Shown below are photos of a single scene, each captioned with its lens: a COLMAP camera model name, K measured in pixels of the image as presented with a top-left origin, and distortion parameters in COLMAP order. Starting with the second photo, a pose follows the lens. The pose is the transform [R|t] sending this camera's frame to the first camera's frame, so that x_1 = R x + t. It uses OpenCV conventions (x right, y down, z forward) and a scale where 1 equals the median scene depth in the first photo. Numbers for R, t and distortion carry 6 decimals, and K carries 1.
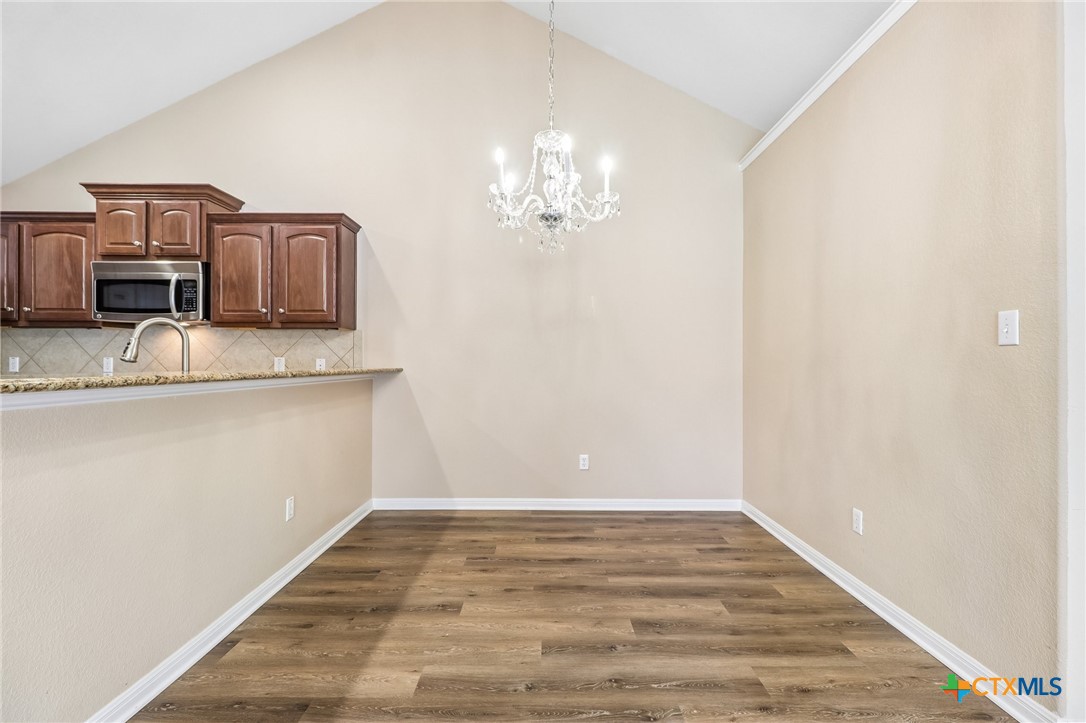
lens RADIAL K [[503.6, 0, 543.3], [0, 503.6, 360.4], [0, 0, 1]] dist [-0.000760, 0.000707]
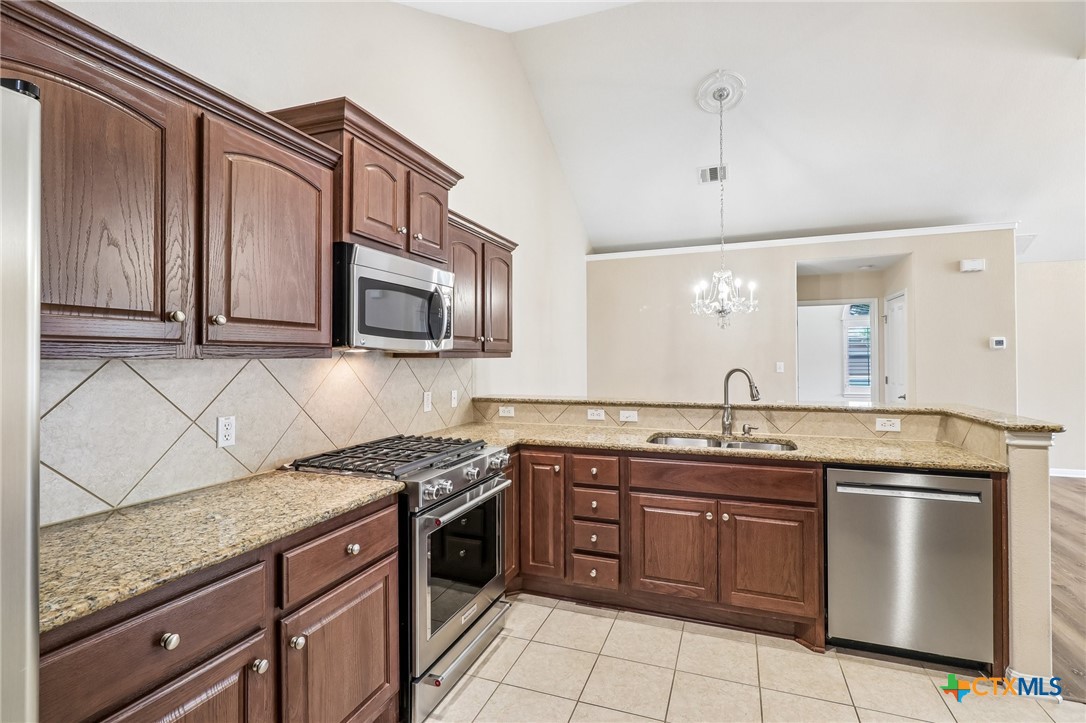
lens RADIAL K [[503.6, 0, 548.1], [0, 503.6, 357.5], [0, 0, 1]] dist [-0.000760, 0.000707]
pose [[0.348089, -0.003874, 0.937453, -1.211728], [0.007291, 0.999972, 0.001425, -0.061046], [-0.937433, 0.006339, 0.348108, 0.538229]]
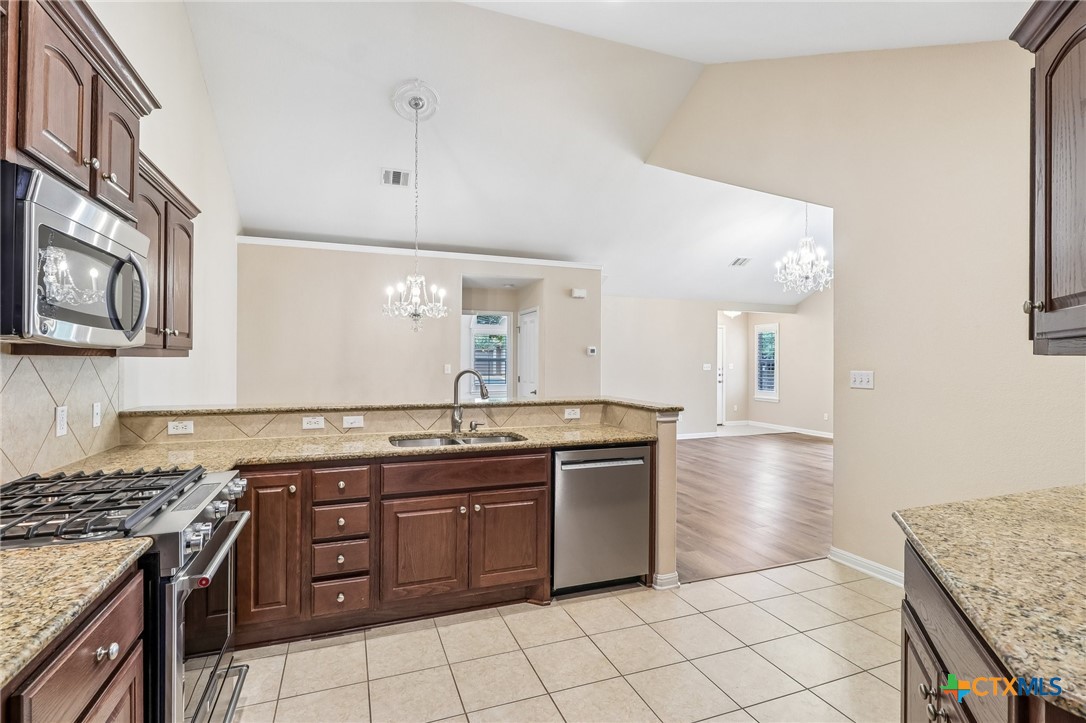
lens RADIAL K [[503.6, 0, 538.2], [0, 503.6, 364.1], [0, 0, 1]] dist [-0.000760, 0.000707]
pose [[-0.349581, -0.012341, 0.936825, -1.207158], [-0.005701, 0.999923, 0.011045, -0.060610], [-0.936889, -0.001480, -0.349624, 0.710165]]
